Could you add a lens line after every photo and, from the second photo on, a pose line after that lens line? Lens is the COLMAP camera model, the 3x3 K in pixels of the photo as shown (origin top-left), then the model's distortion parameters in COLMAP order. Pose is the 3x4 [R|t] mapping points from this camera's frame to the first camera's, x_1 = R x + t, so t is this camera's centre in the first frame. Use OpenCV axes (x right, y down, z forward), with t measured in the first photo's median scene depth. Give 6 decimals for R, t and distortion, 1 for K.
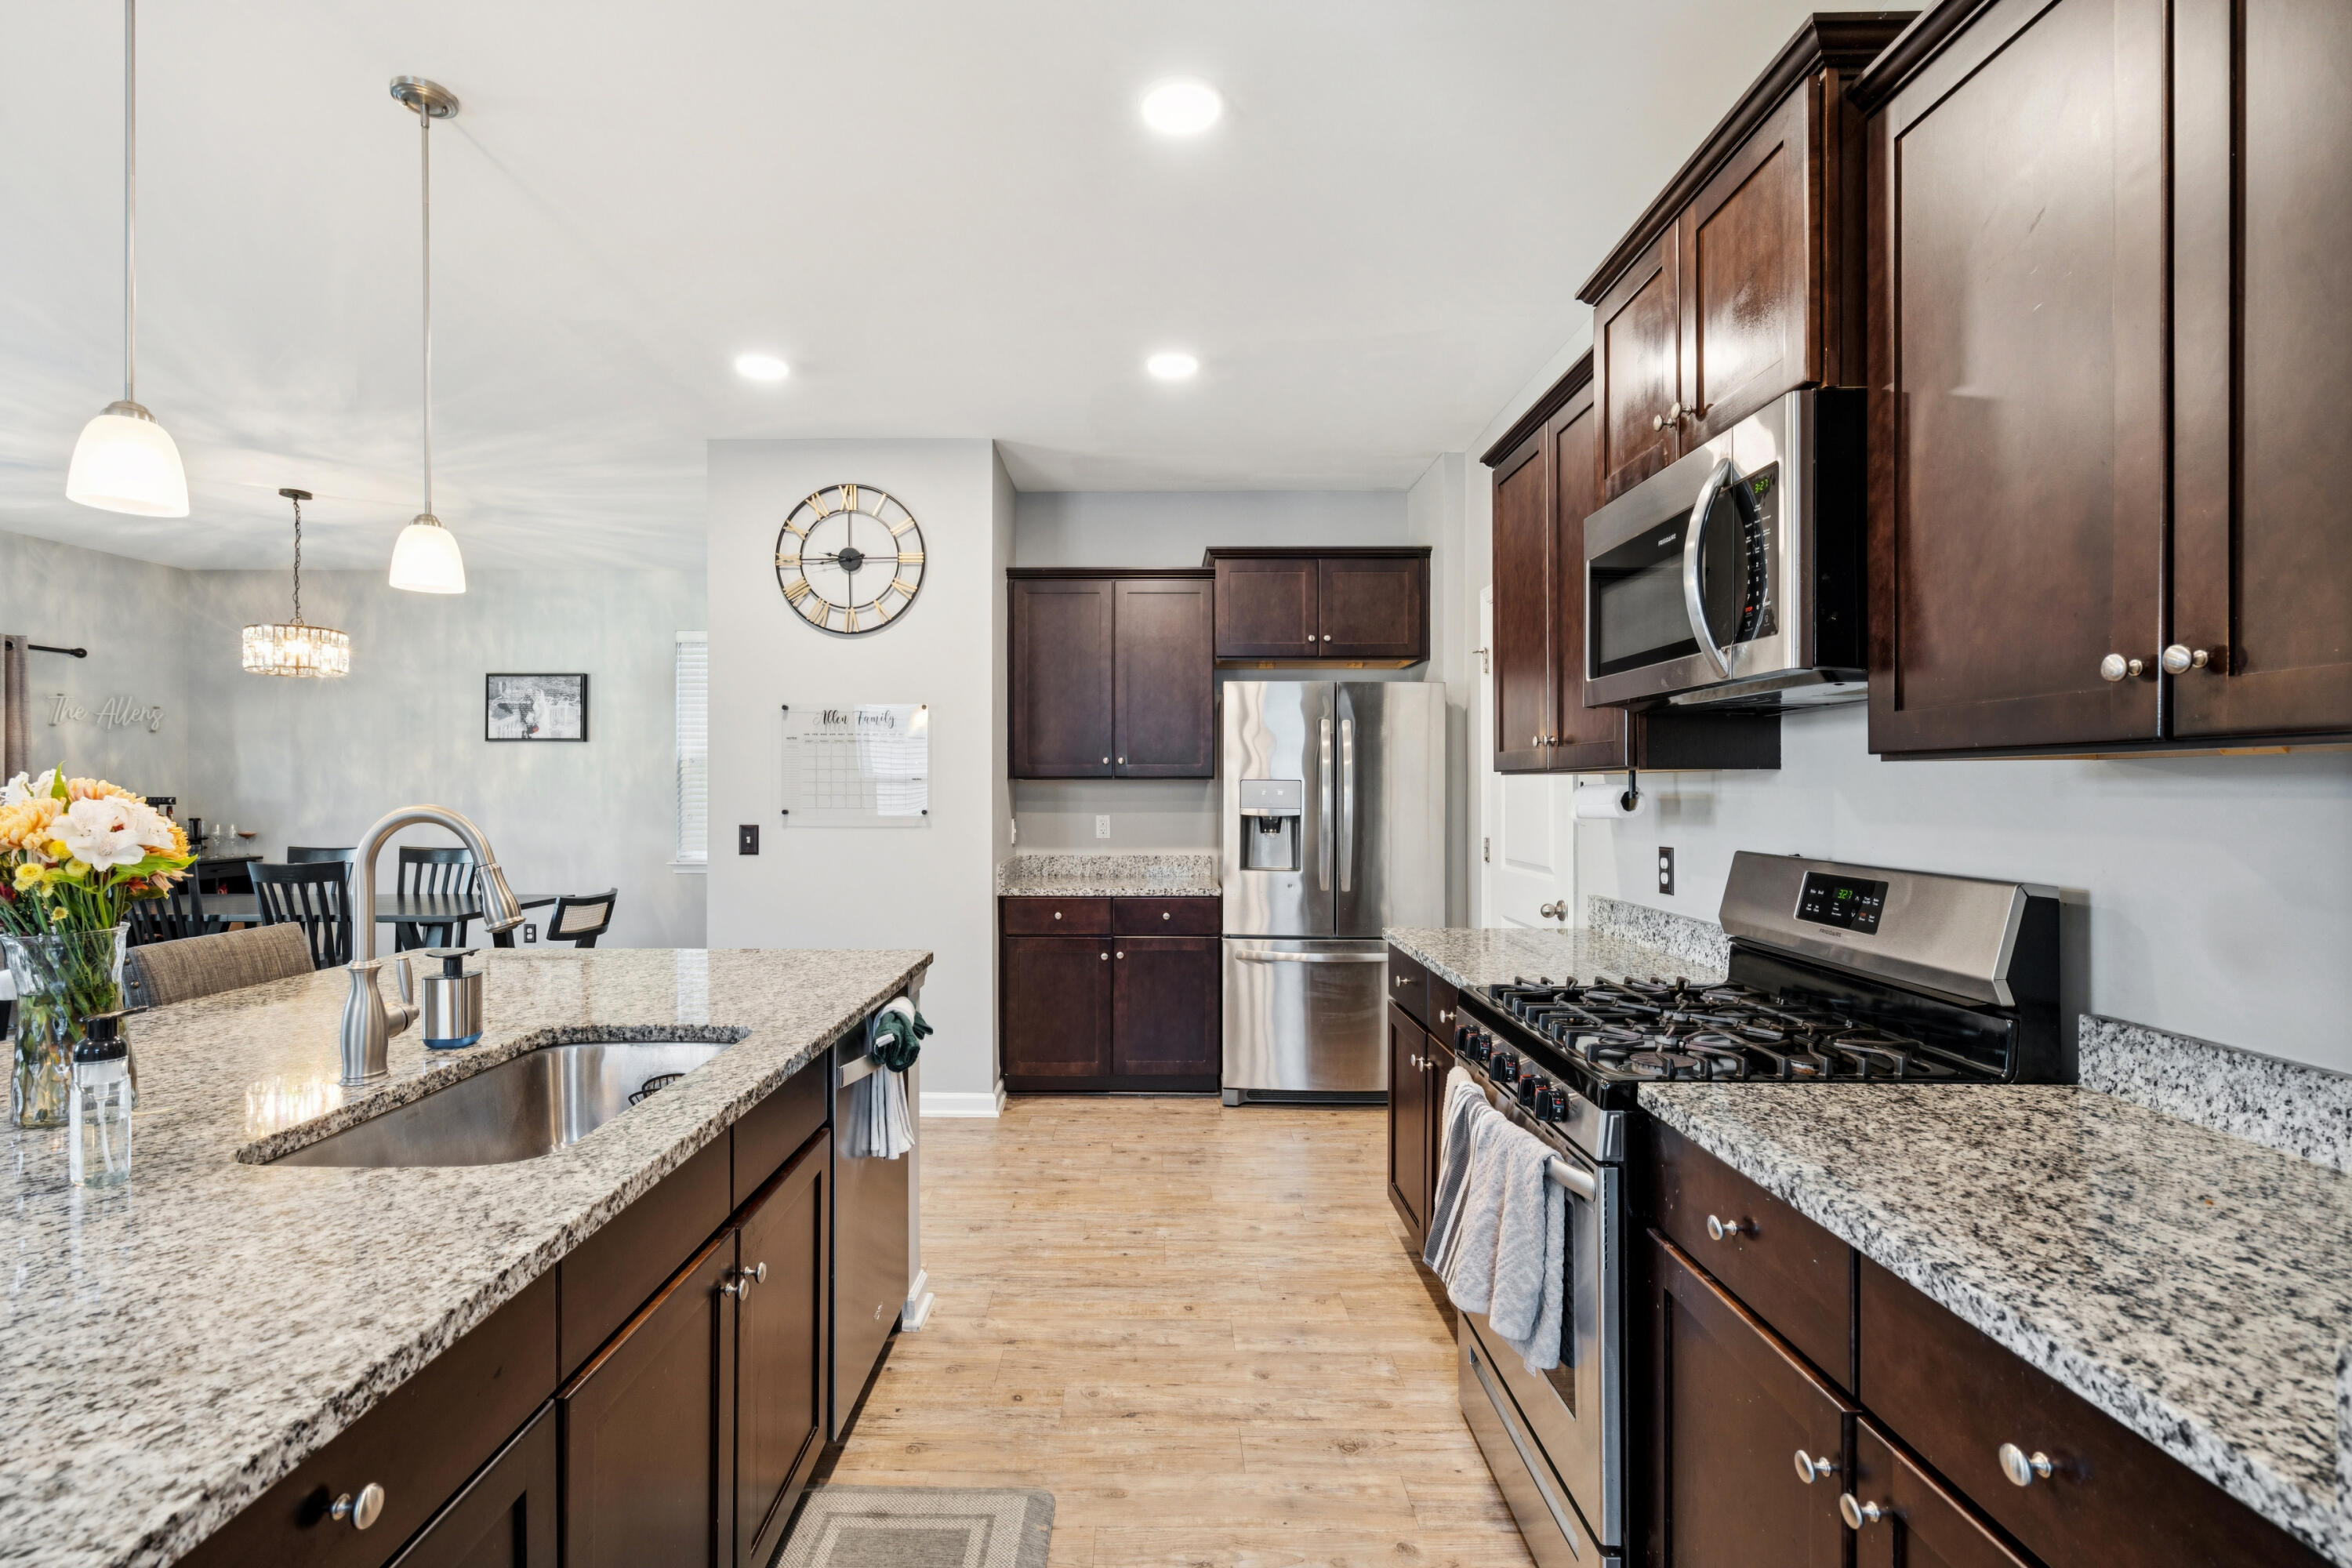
lens RADIAL K [[1081.8, 0, 1155.0], [0, 1081.8, 790.6], [0, 0, 1]] dist [-0.005387, -0.000381]
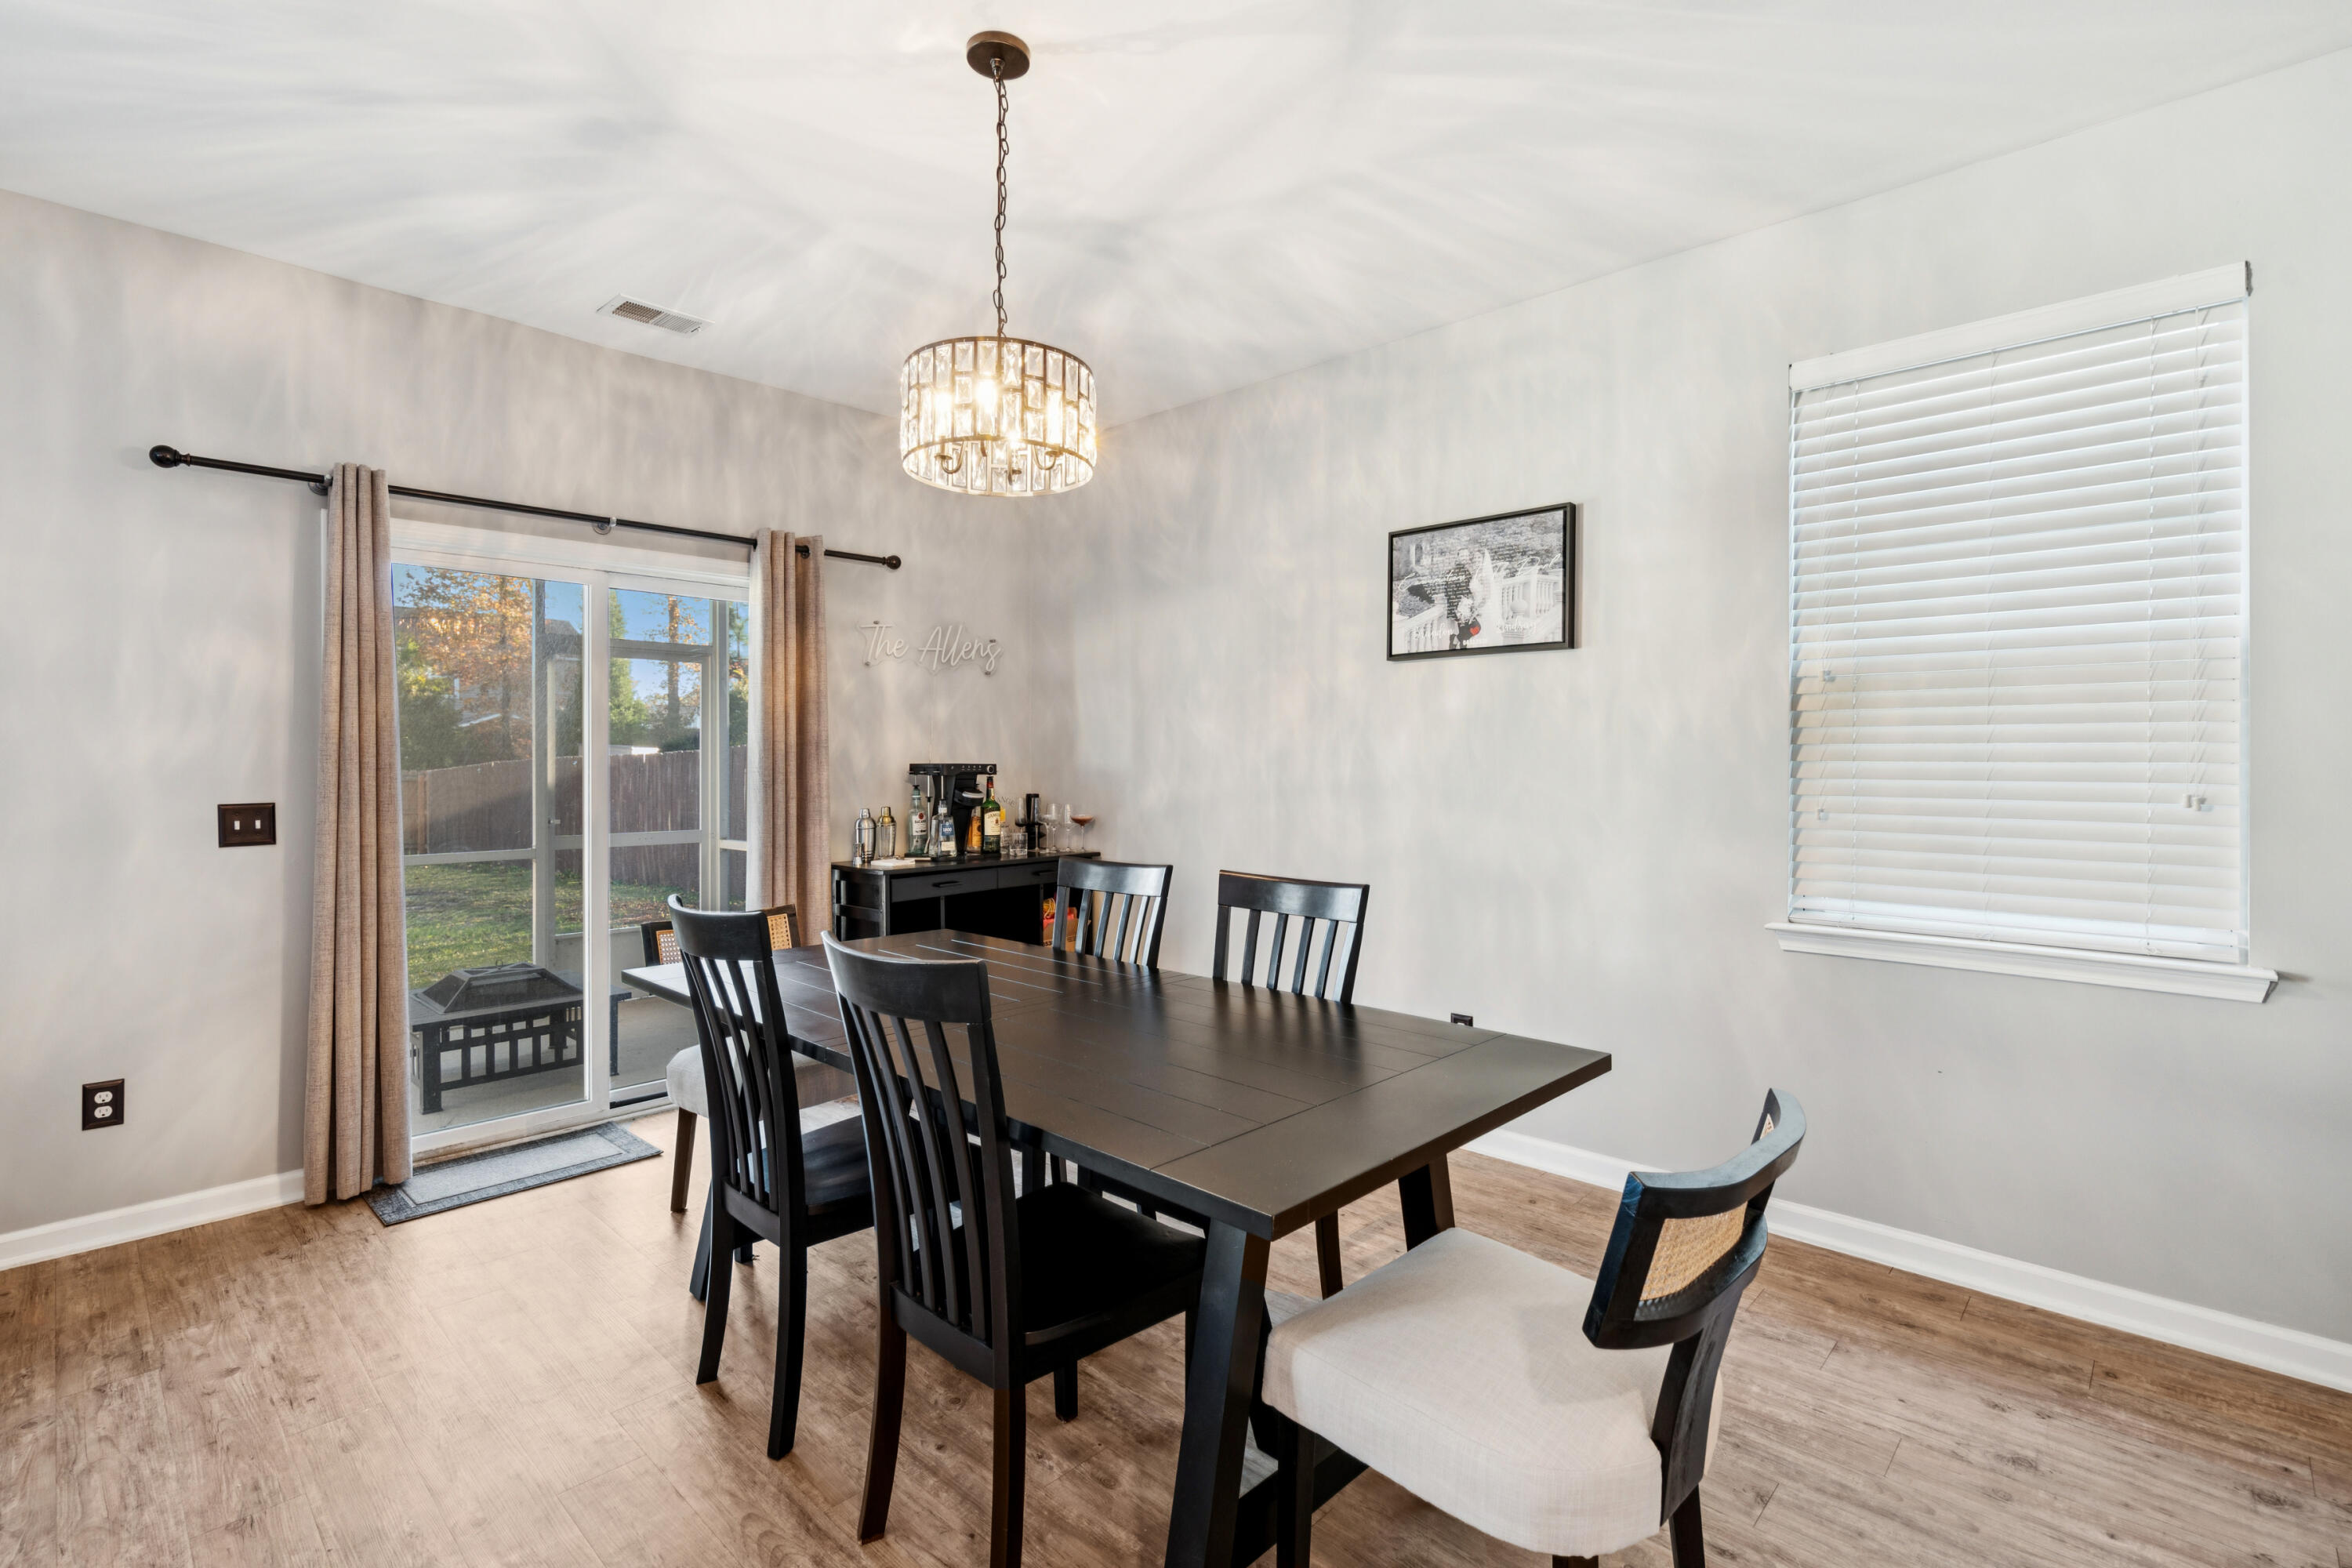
lens RADIAL K [[1081.8, 0, 1165.5], [0, 1081.8, 771.7], [0, 0, 1]] dist [-0.005387, -0.000381]
pose [[0.721027, 0.006575, -0.692876, -0.330056], [-0.000663, 0.999961, 0.008799, 0.004434], [0.692907, -0.005886, 0.721003, 0.540369]]
